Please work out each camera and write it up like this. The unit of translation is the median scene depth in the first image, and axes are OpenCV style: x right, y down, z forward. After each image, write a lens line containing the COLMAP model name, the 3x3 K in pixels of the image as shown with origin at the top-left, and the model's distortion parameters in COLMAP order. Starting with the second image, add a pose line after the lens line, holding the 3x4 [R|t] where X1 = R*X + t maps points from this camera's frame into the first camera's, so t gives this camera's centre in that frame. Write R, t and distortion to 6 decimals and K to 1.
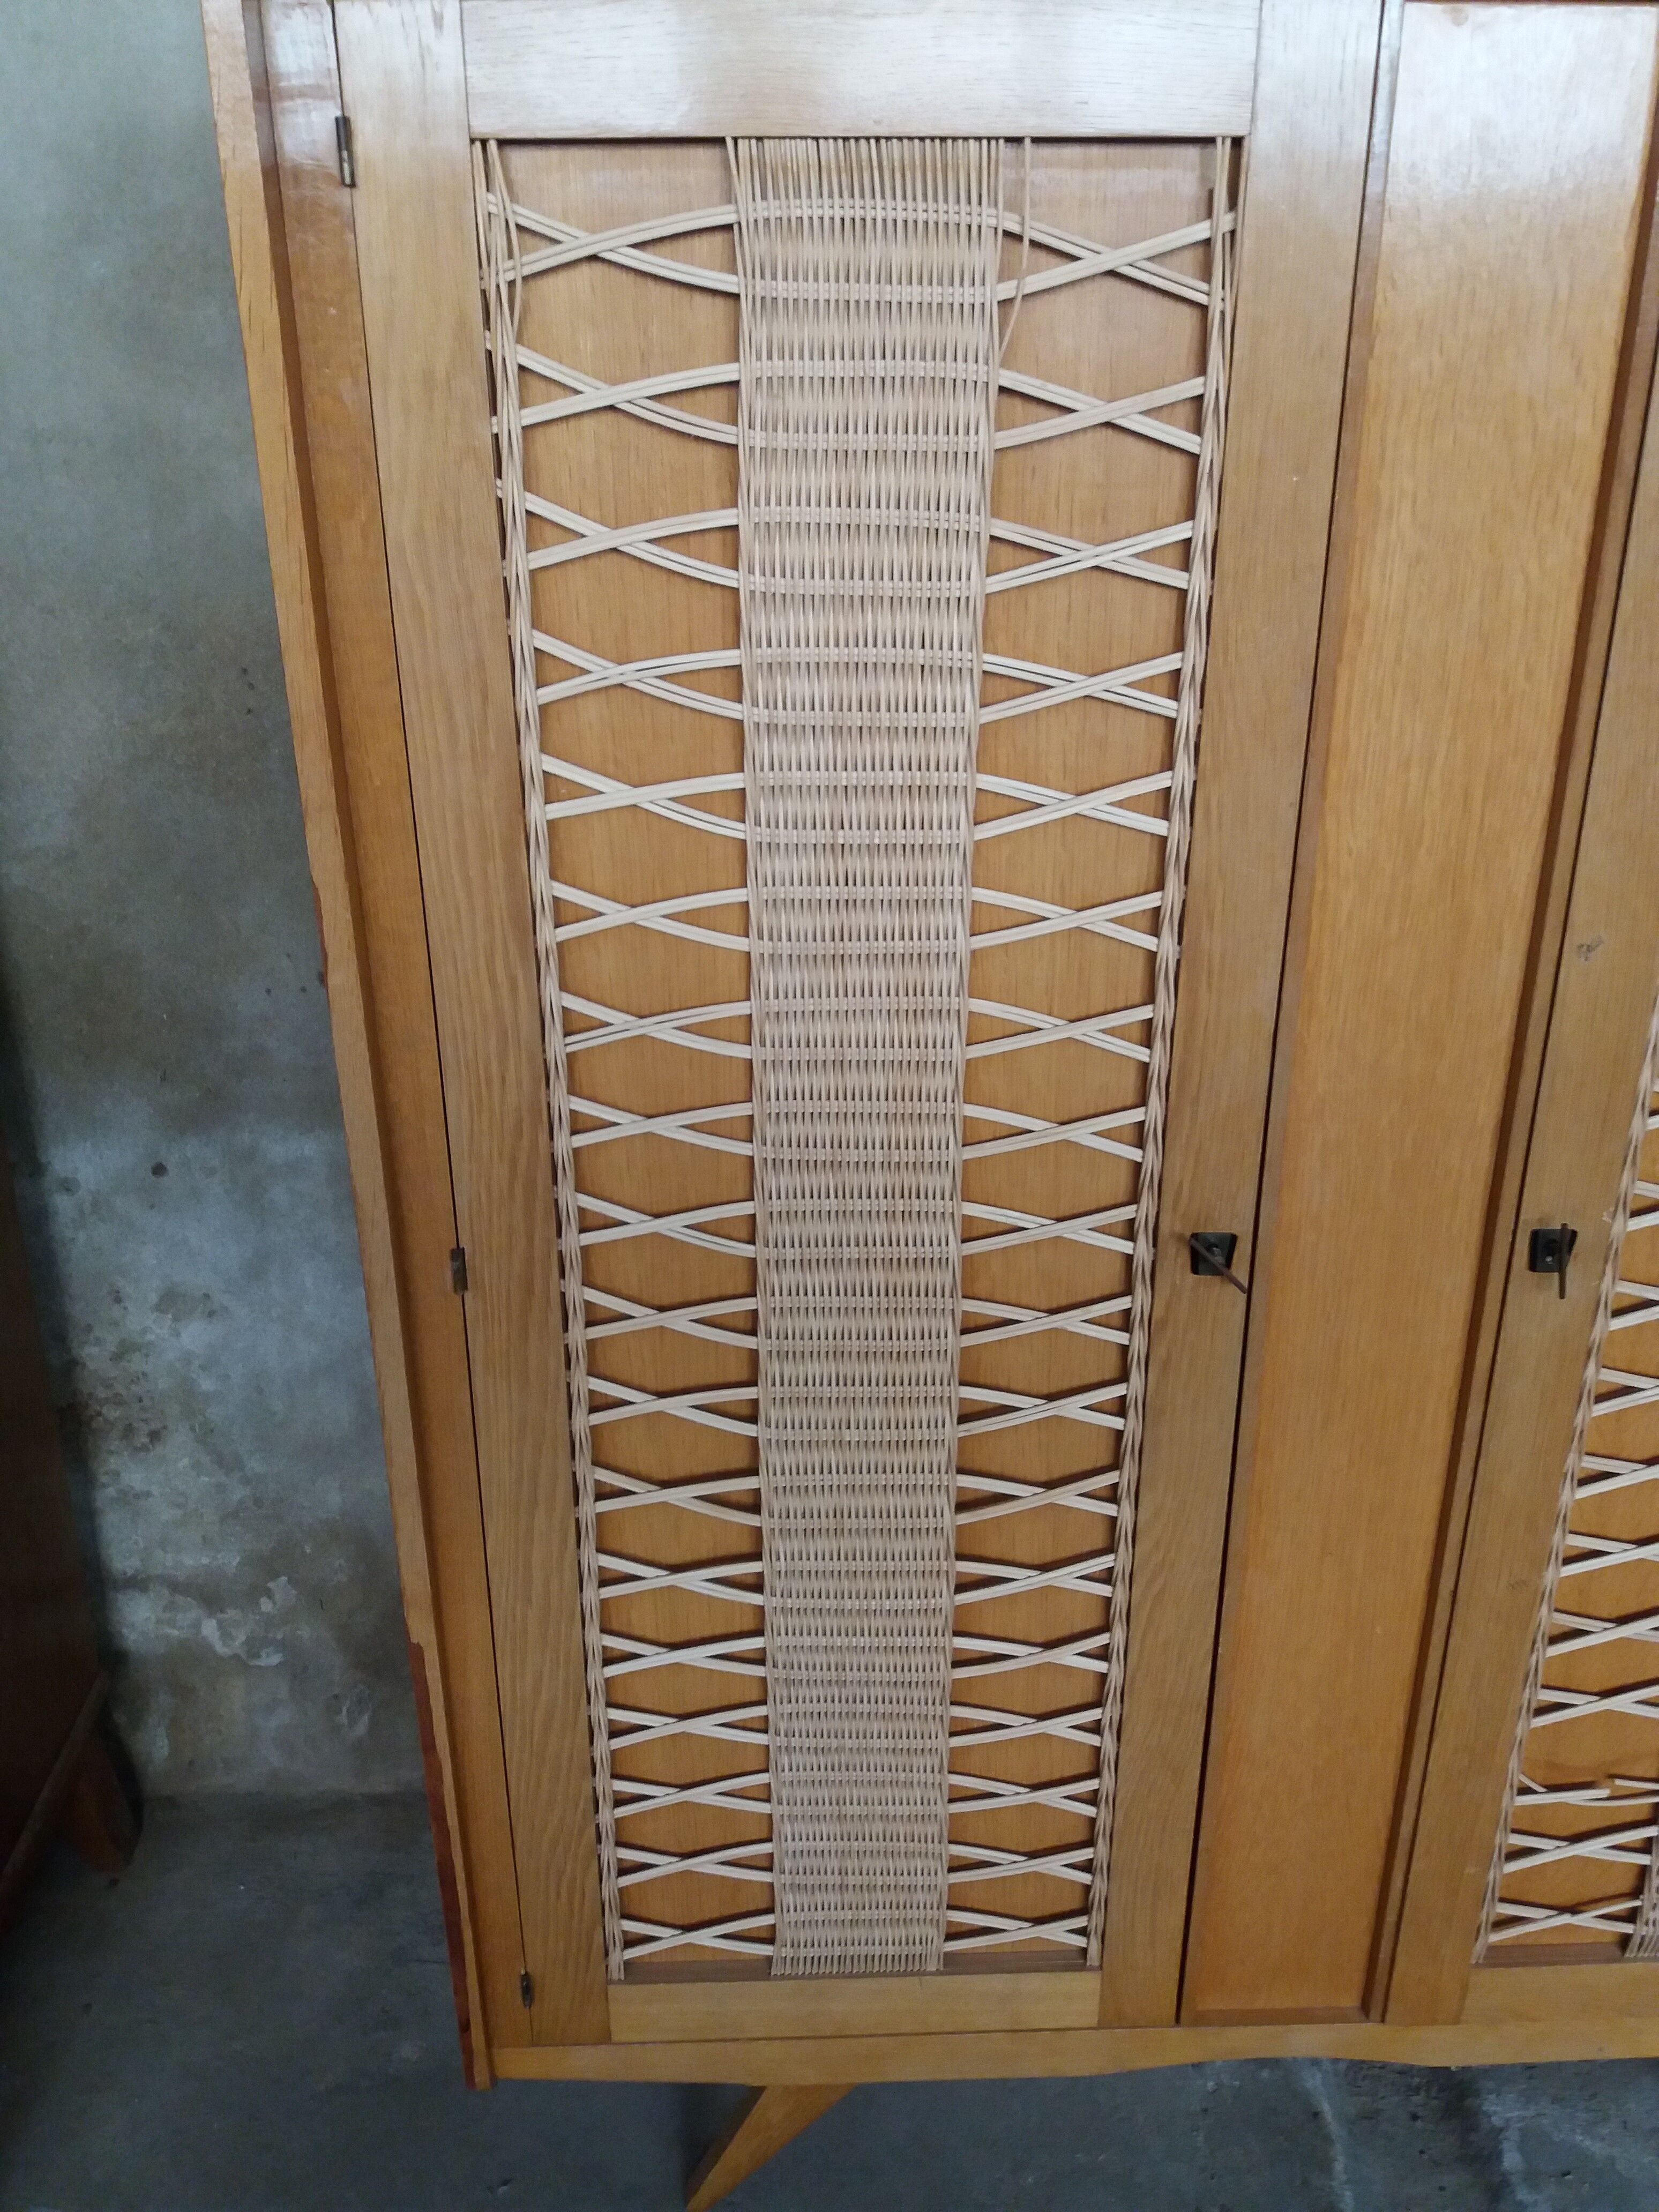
lens RADIAL K [[1826.1, 0, 829.7], [0, 1826.1, 1091.8], [0, 0, 1]] dist [0.048232, -0.081145]
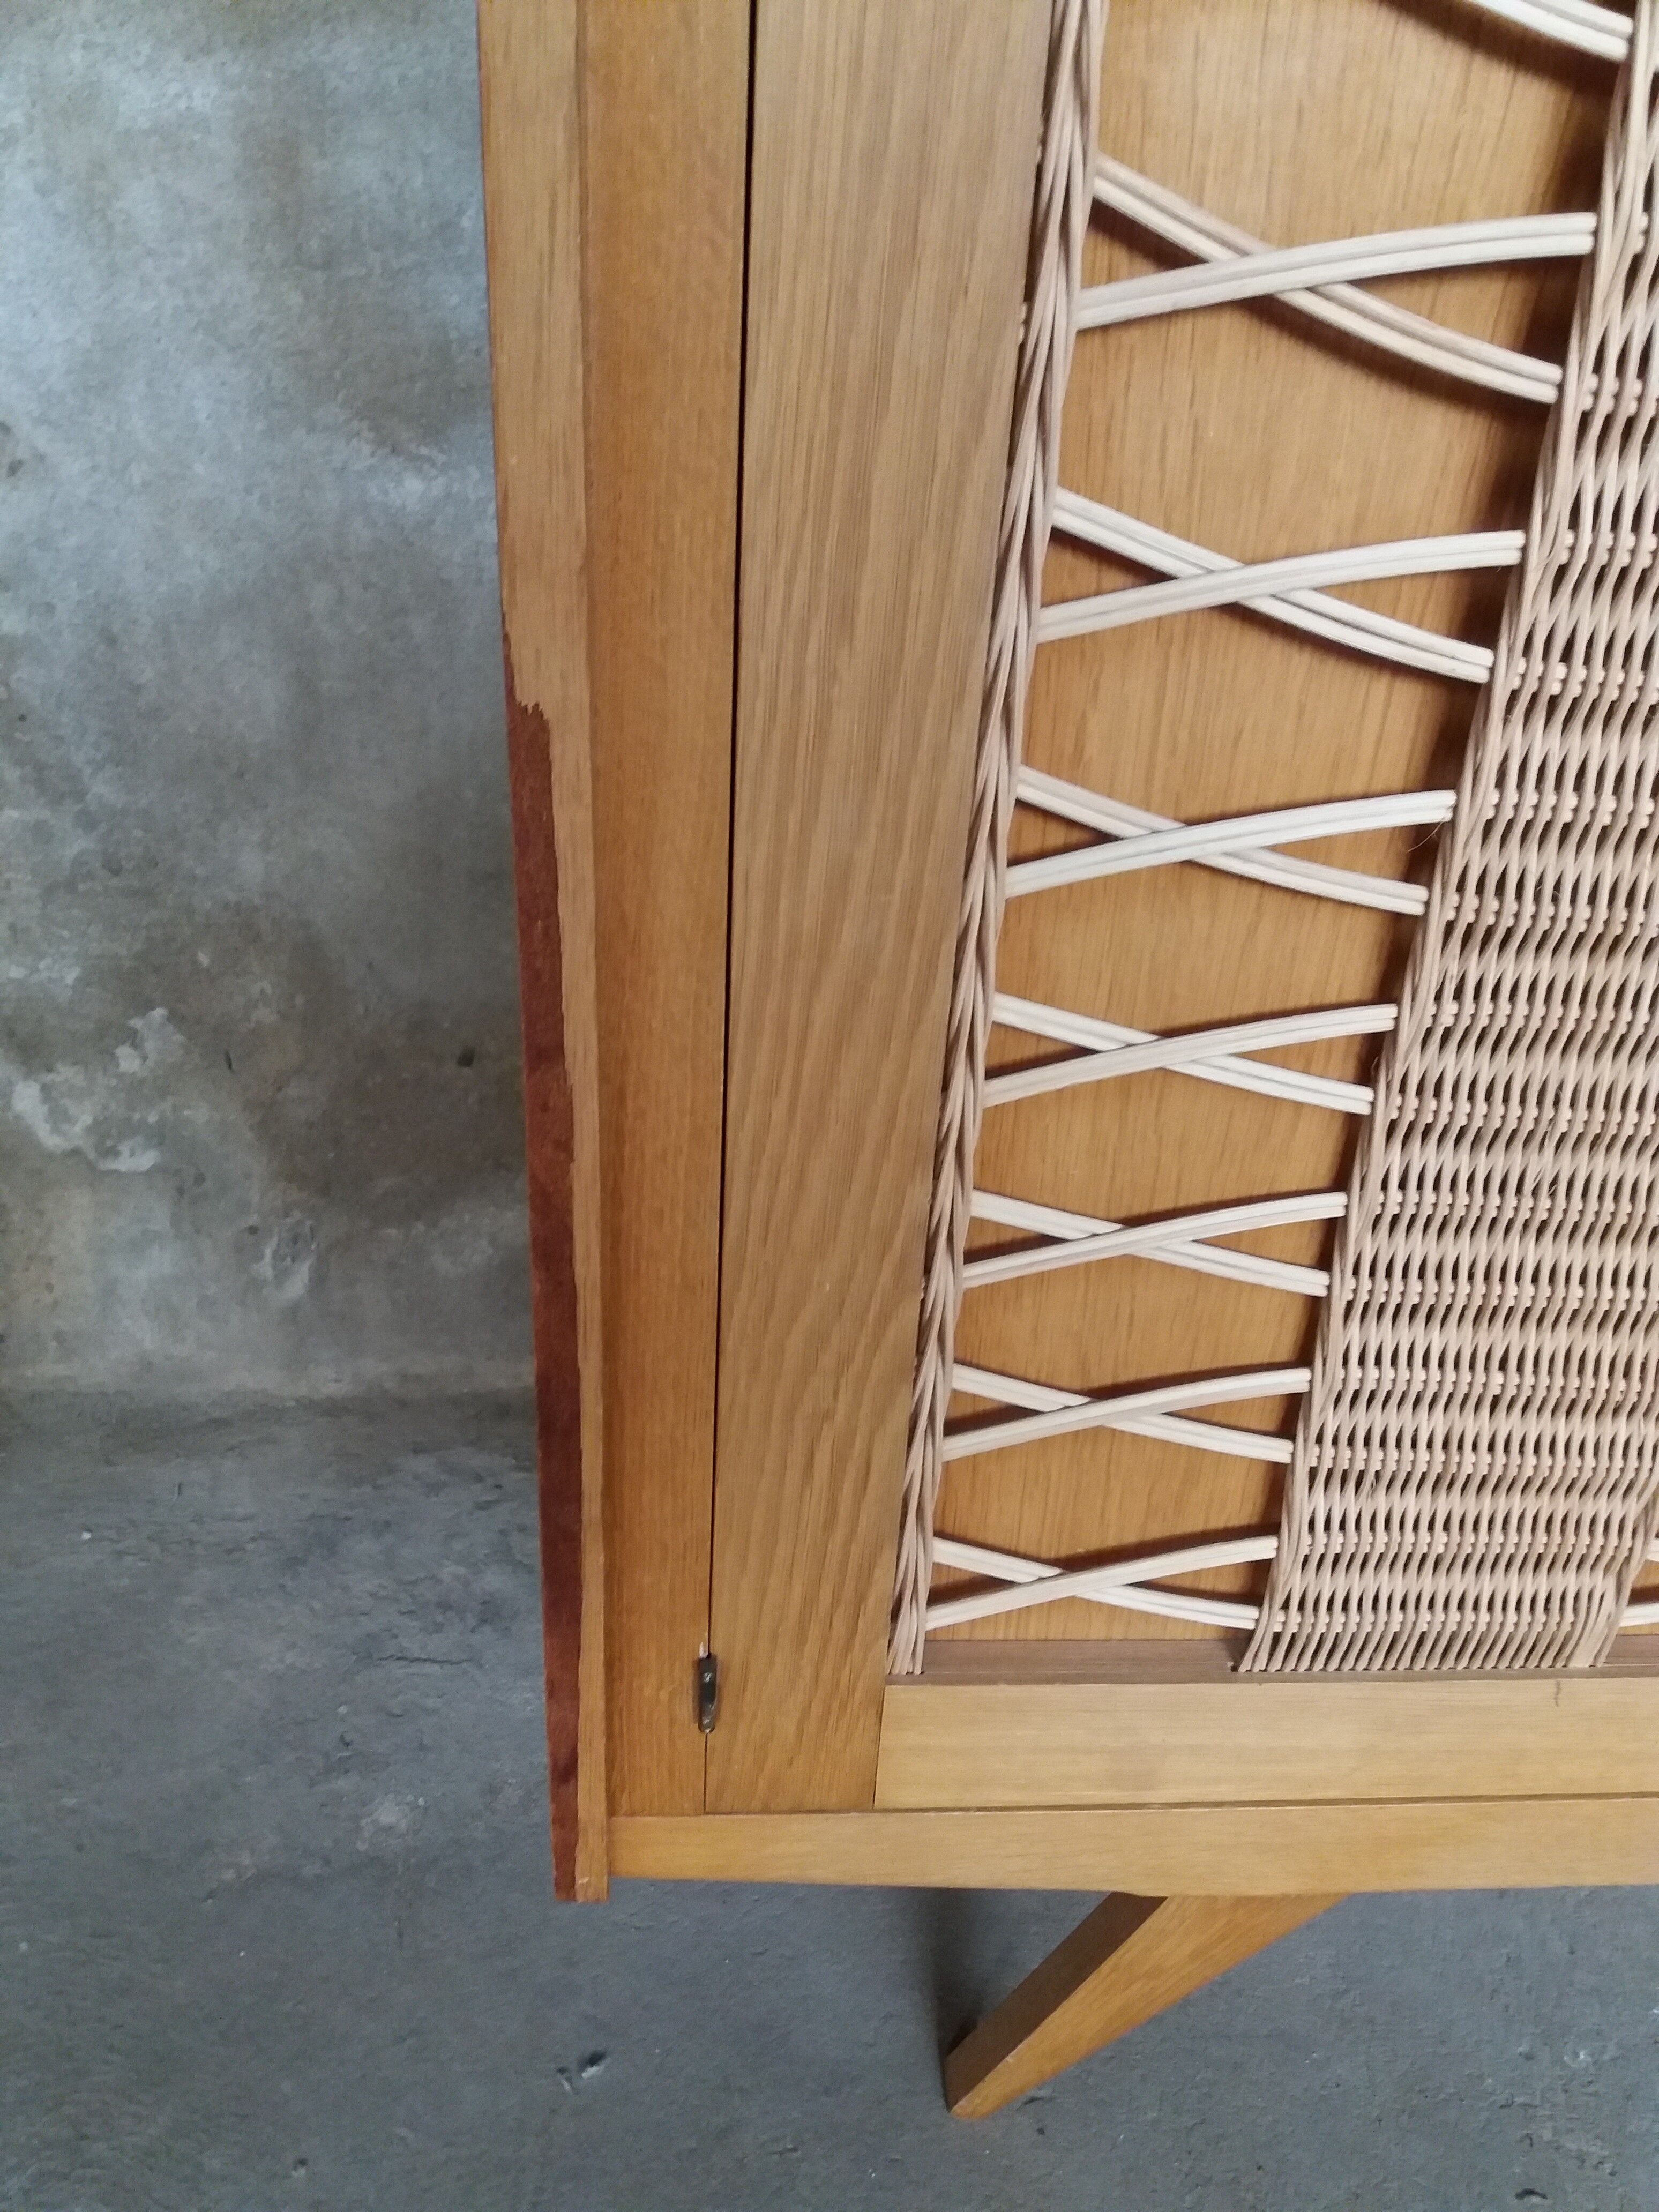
lens RADIAL K [[1826.1, 0, 821.8], [0, 1826.1, 1087.6], [0, 0, 1]] dist [0.048232, -0.081145]
pose [[0.998111, 0.031965, 0.052464, -0.128256], [-0.037524, 0.993372, 0.108648, 0.228239], [-0.048644, -0.110412, 0.992695, 0.445840]]
